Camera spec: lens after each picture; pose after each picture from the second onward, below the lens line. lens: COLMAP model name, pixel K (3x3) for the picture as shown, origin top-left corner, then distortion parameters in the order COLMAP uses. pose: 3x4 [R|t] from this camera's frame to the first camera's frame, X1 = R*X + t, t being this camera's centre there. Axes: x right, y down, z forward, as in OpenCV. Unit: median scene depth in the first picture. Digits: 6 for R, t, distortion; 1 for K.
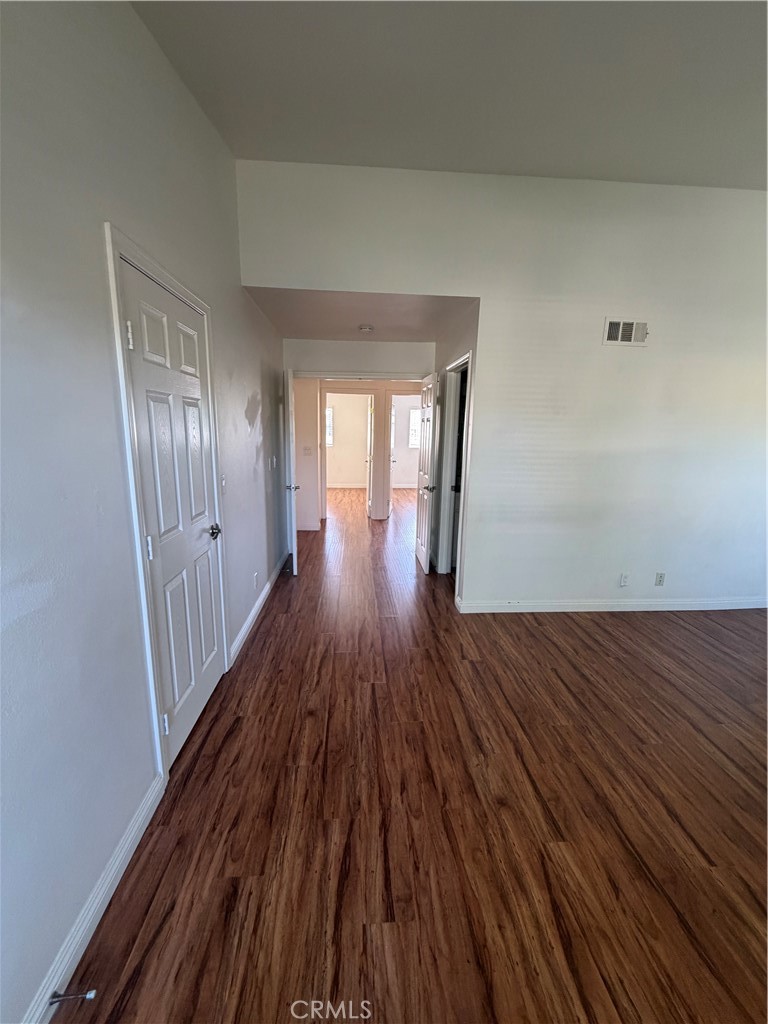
lens RADIAL K [[408.9, 0, 380.1], [0, 408.9, 507.7], [0, 0, 1]] dist [0.000656, 0.000001]
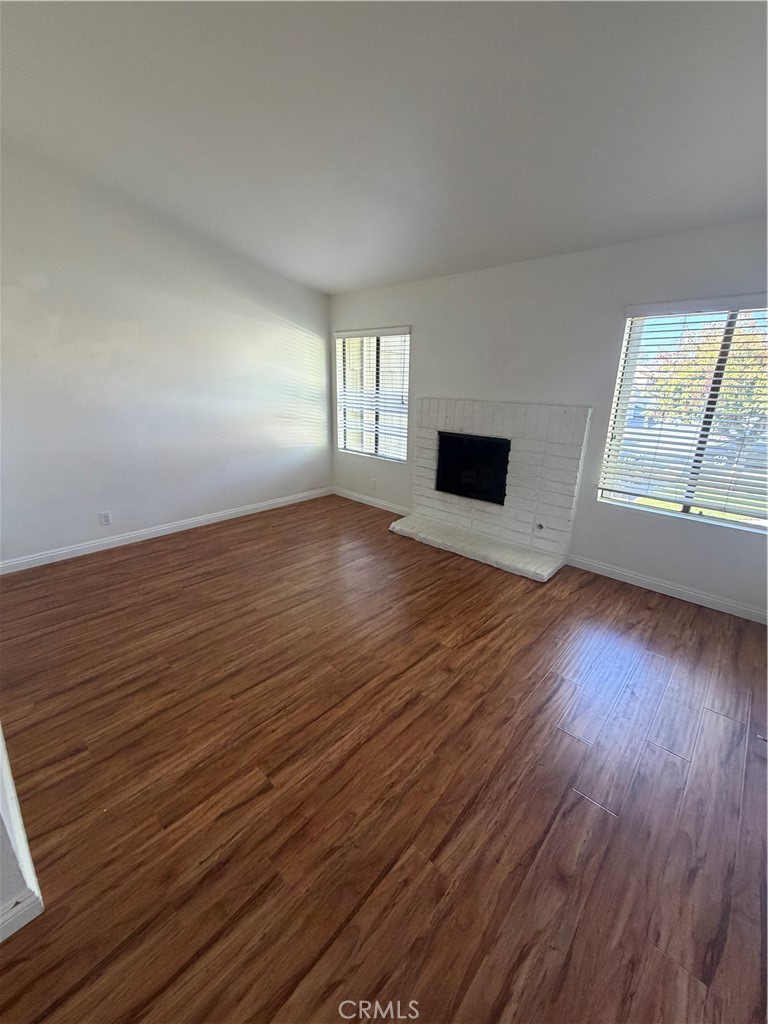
lens RADIAL K [[408.9, 0, 379.9], [0, 408.9, 515.1], [0, 0, 1]] dist [0.000656, 0.000001]
pose [[-0.687311, -0.257846, 0.679058, -0.250968], [0.110809, 0.886710, 0.448850, -0.278011], [-0.717862, 0.383745, -0.580874, 1.313081]]
